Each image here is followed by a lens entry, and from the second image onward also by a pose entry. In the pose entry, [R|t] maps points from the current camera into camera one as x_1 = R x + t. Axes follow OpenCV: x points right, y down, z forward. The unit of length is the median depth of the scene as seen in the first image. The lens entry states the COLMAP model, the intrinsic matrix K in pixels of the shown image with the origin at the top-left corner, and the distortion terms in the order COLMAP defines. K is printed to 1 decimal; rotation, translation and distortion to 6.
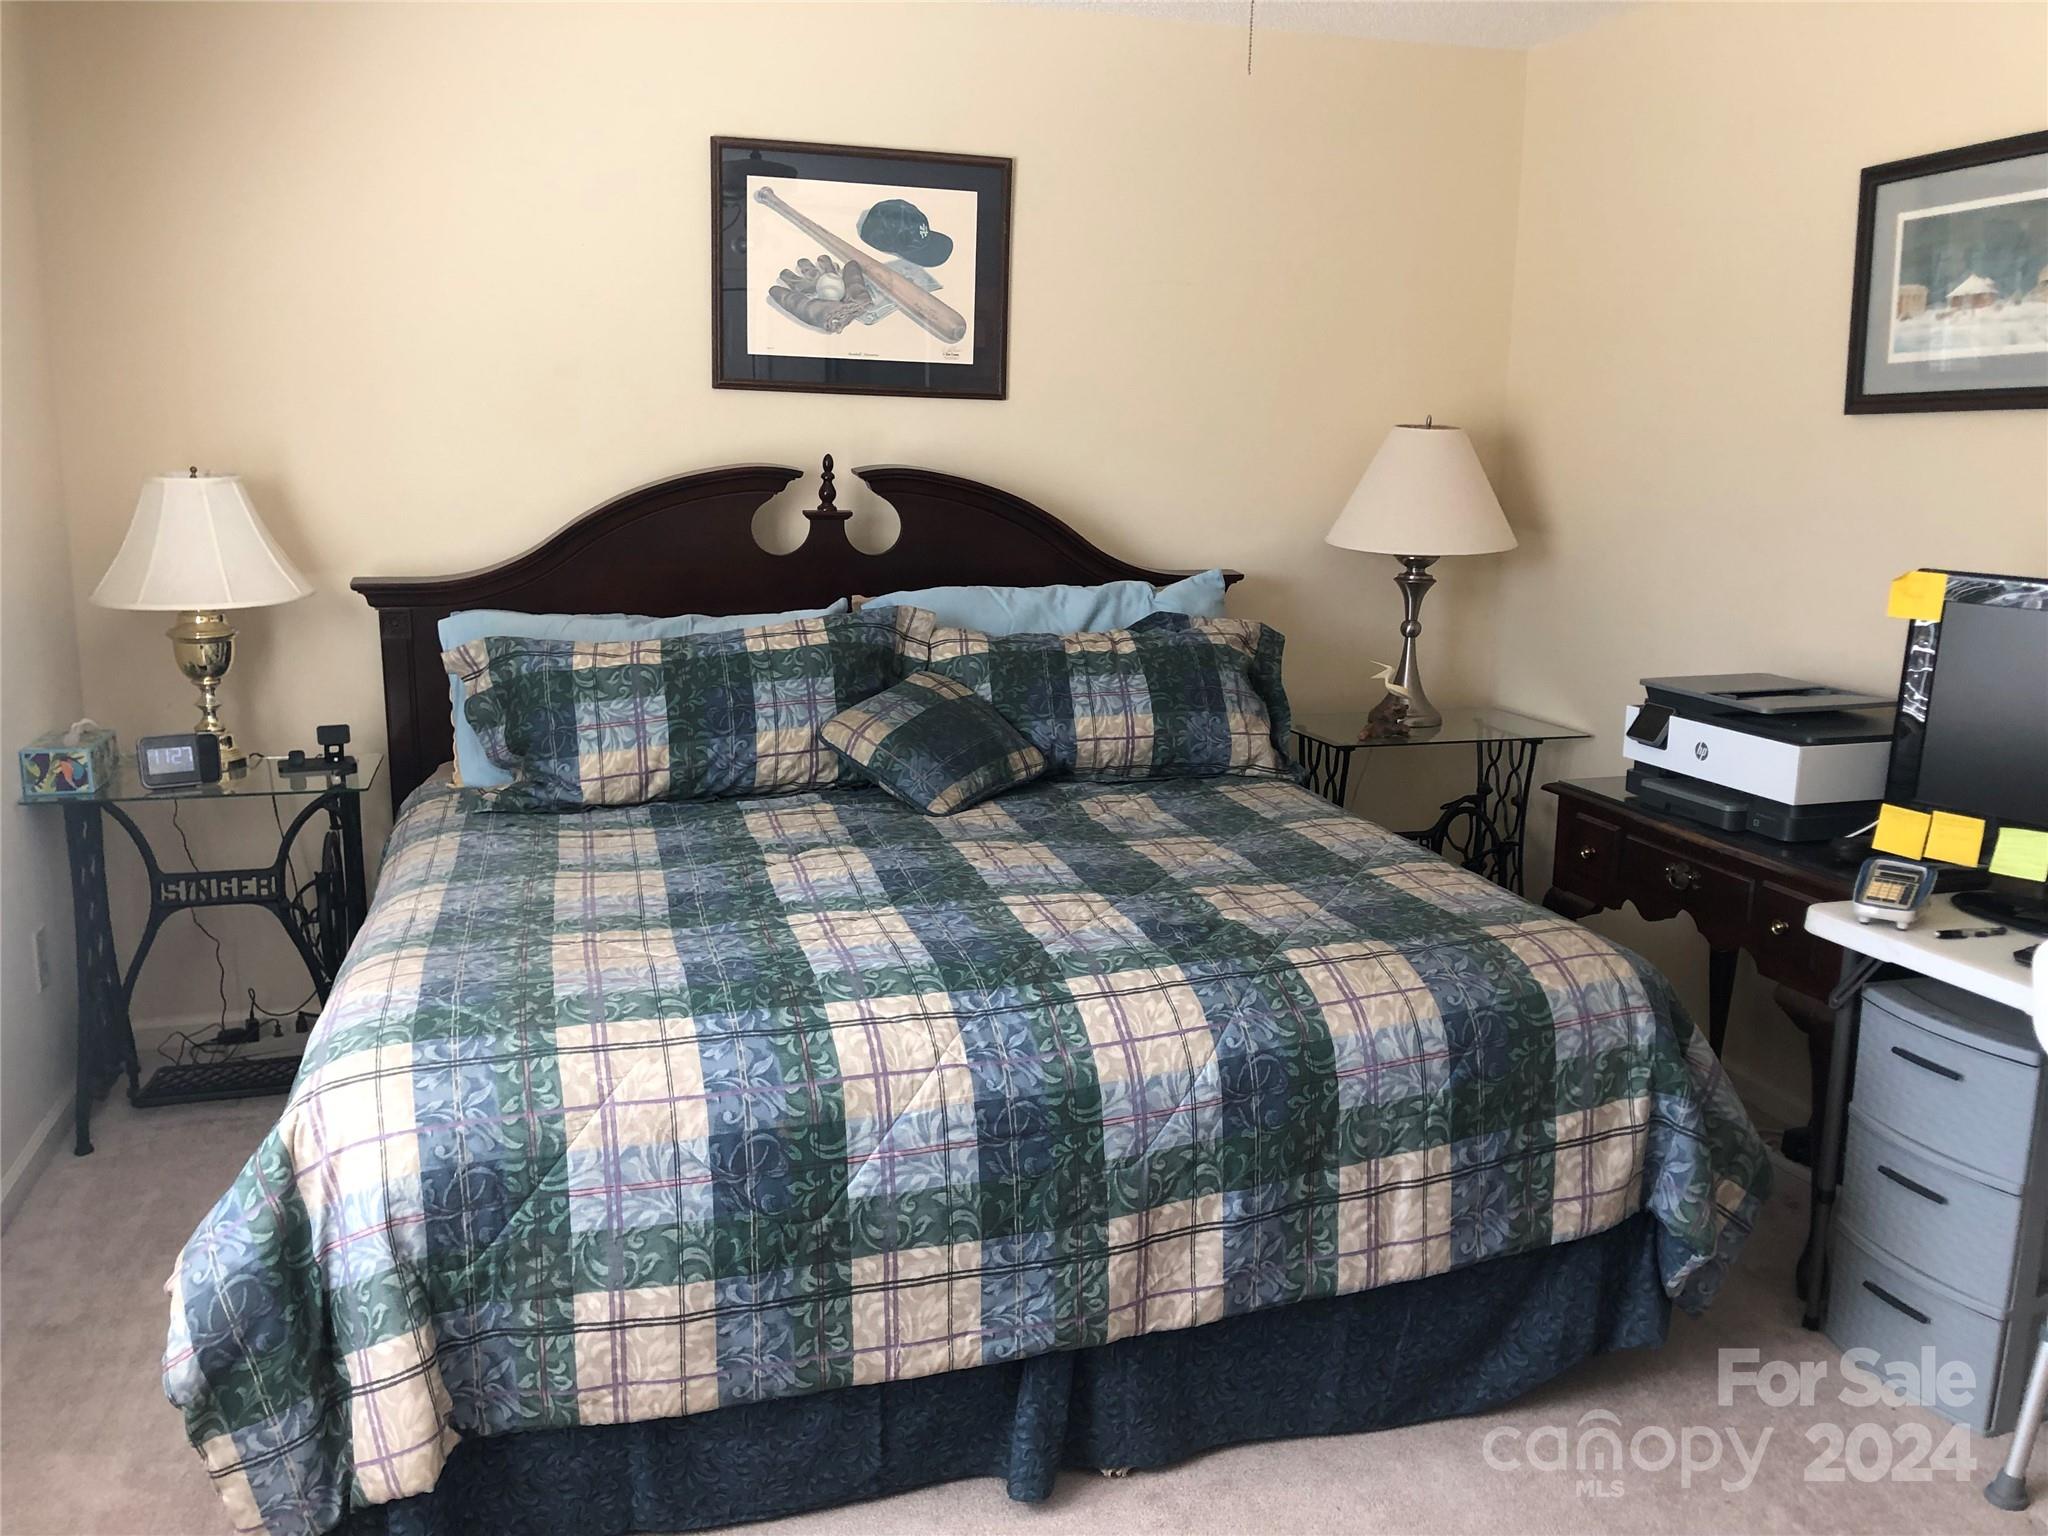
lens RADIAL K [[1692.1, 0, 1025.9], [0, 1692.1, 771.5], [0, 0, 1]] dist [0.036440, -0.052129]
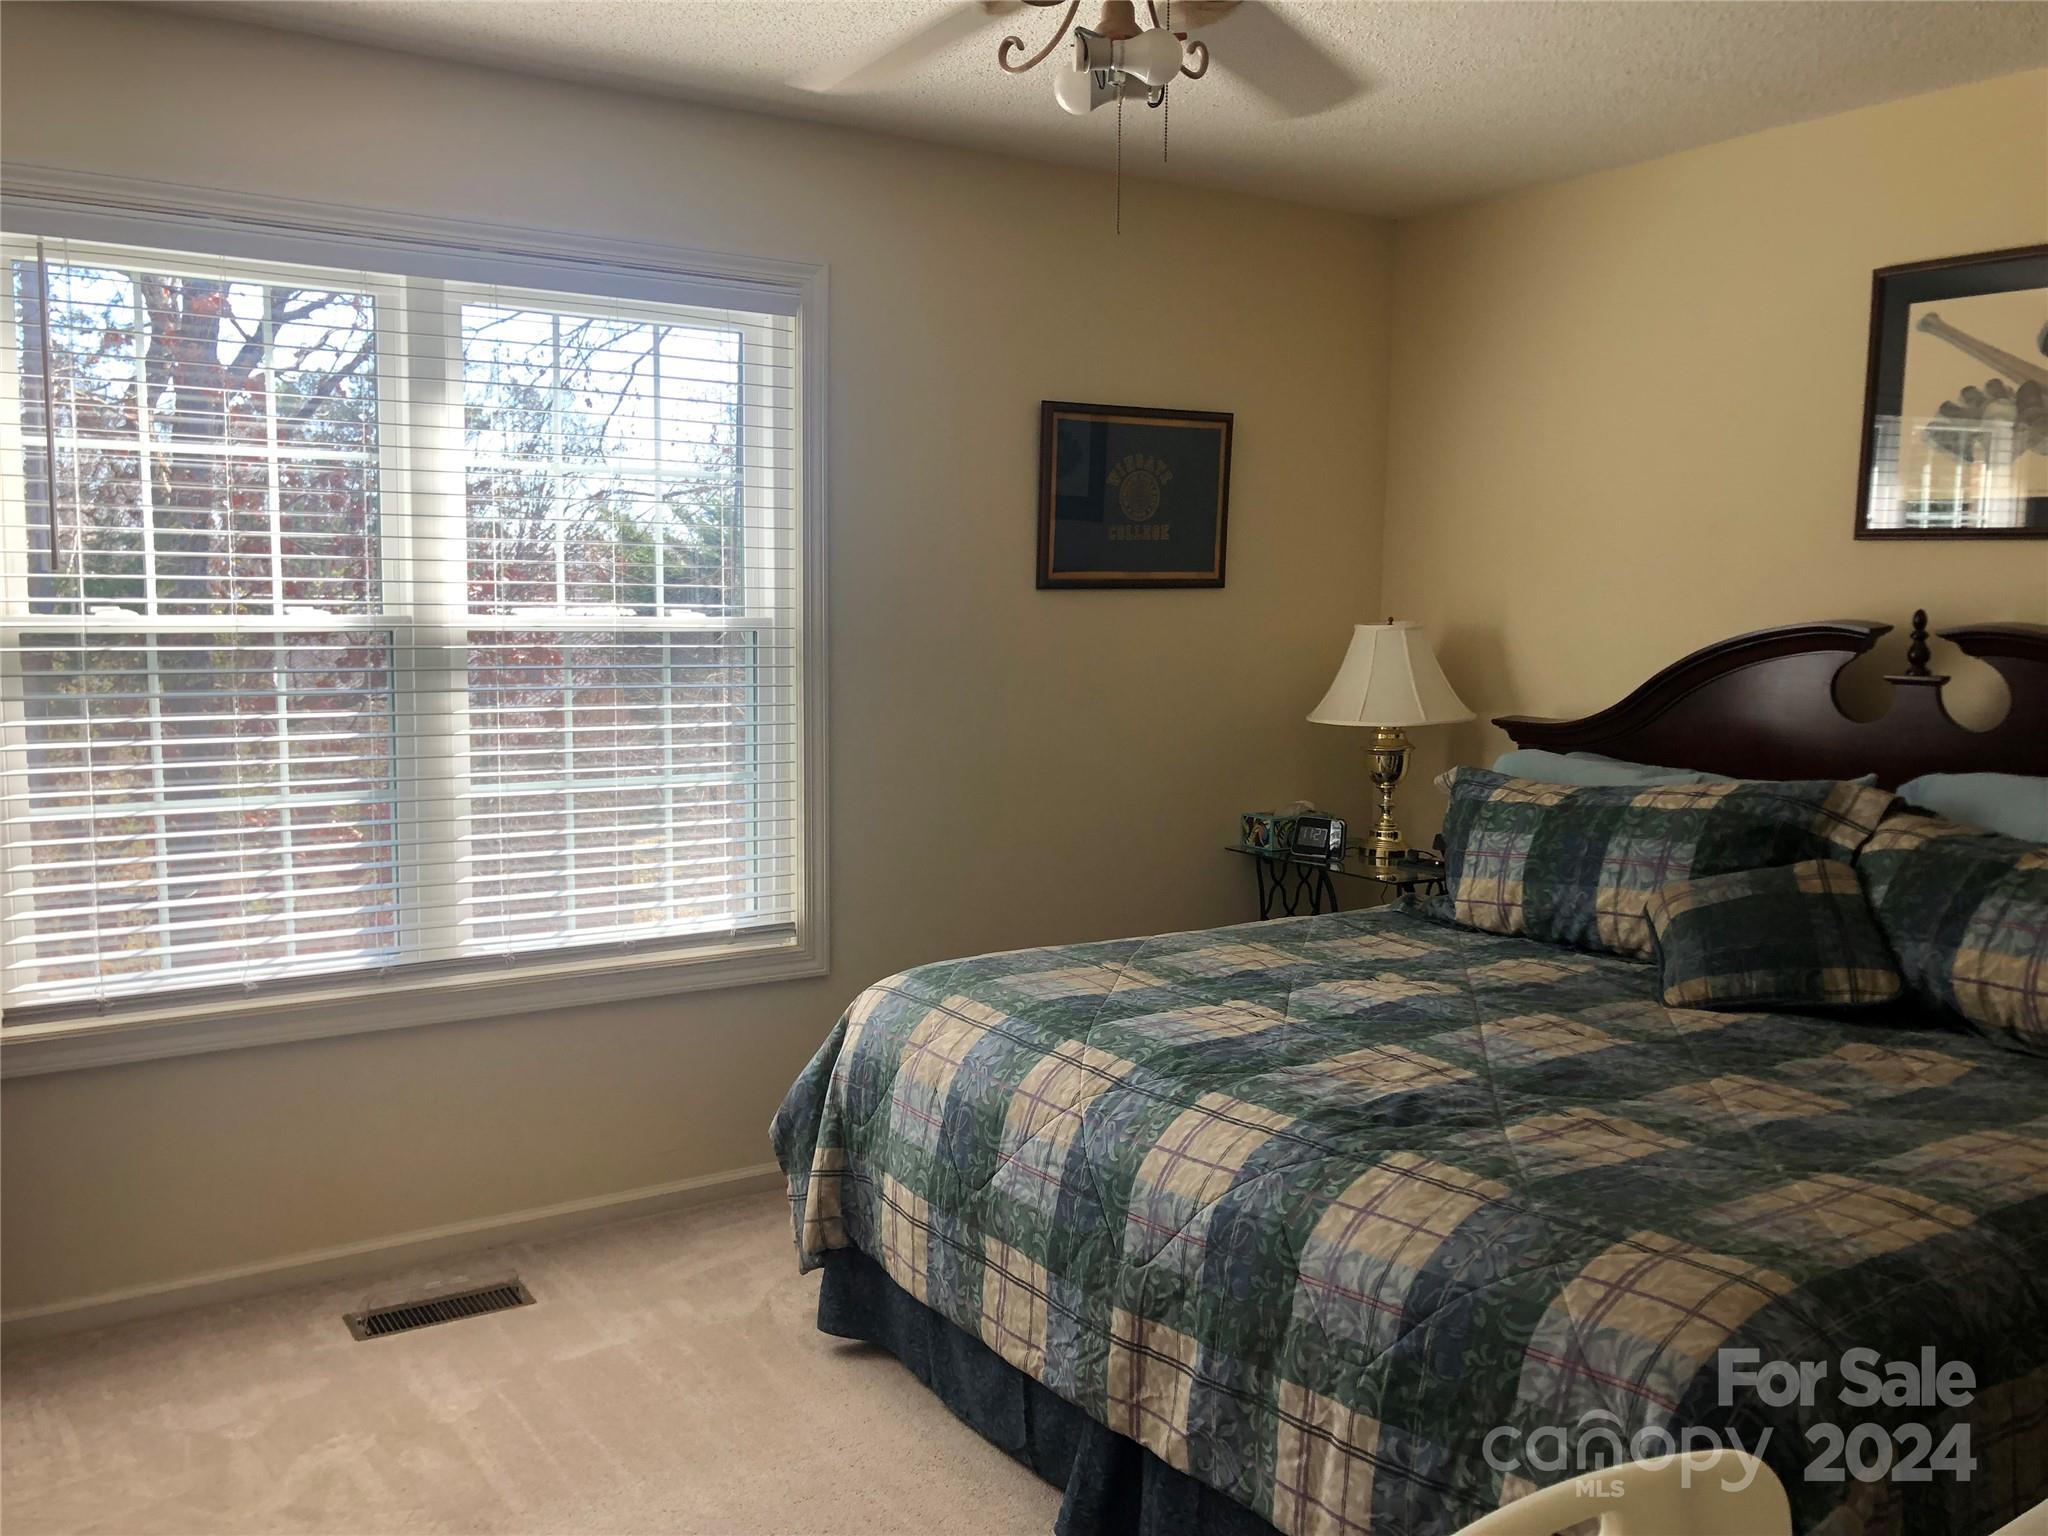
lens RADIAL K [[1692.1, 0, 967.4], [0, 1692.1, 751.9], [0, 0, 1]] dist [0.036440, -0.052129]
pose [[0.274293, 0.083449, -0.958019, 0.949543], [-0.195028, 0.980352, 0.029556, -0.081047], [0.941662, 0.178734, 0.285178, 0.523868]]
